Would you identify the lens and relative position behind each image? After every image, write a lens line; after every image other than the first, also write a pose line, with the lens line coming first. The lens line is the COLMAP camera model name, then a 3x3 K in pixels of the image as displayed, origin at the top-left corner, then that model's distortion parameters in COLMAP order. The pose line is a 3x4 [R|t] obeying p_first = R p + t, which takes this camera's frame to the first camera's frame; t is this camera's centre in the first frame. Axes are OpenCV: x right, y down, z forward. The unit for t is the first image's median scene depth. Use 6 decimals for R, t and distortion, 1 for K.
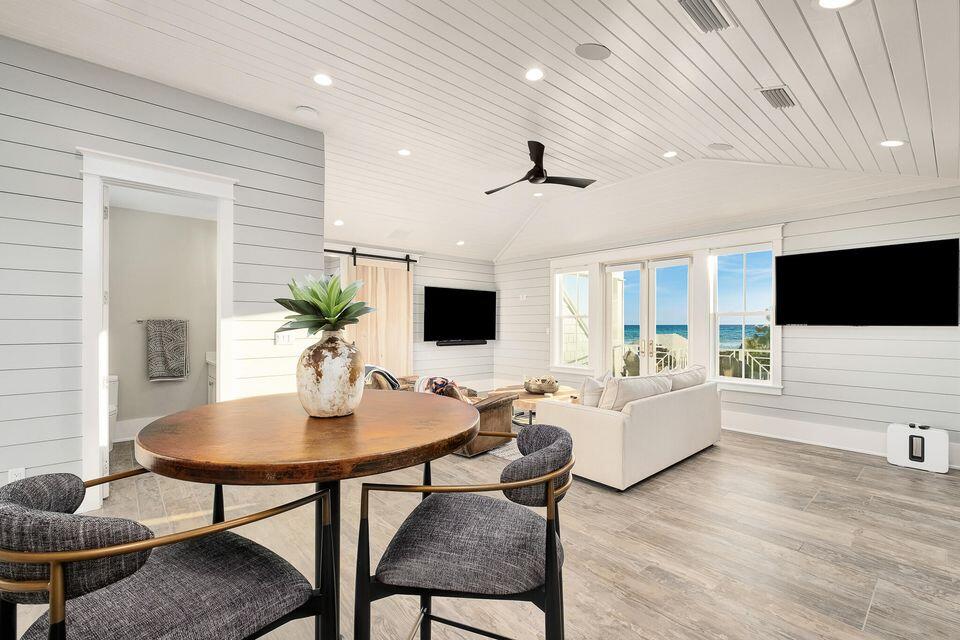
lens RADIAL K [[421.4, 0, 479.0], [0, 421.4, 328.6], [0, 0, 1]] dist [0.001682, -0.000030]
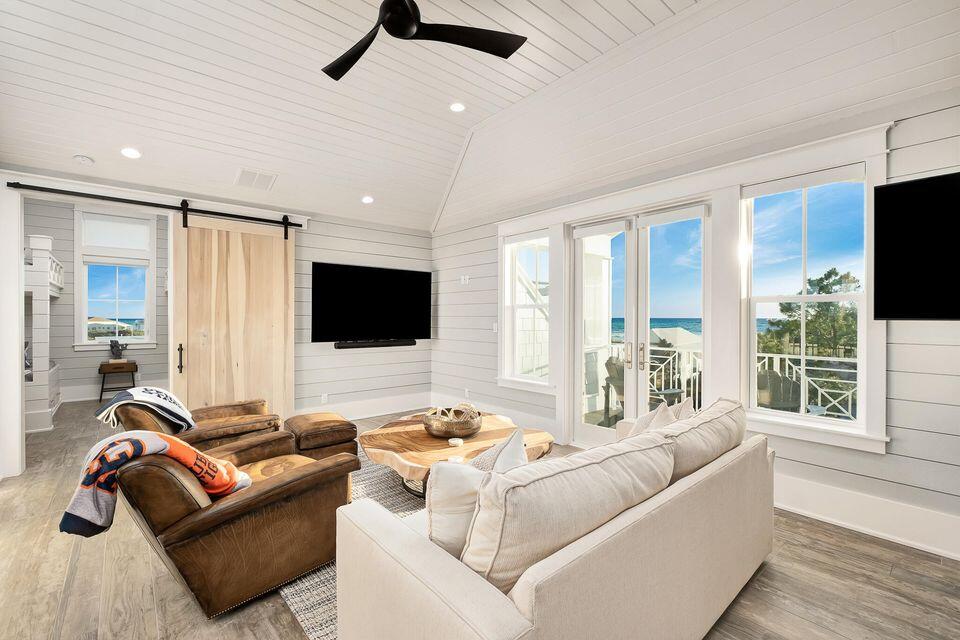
lens RADIAL K [[418.9, 0, 480.0], [0, 418.9, 320.0], [0, 0, 1]] dist [-0.003255, -0.000245]
pose [[0.999957, 0.000258, -0.009310, 0.163114], [-0.000301, 0.999989, -0.004700, -0.003295], [0.009308, 0.004702, 0.999946, 0.352423]]
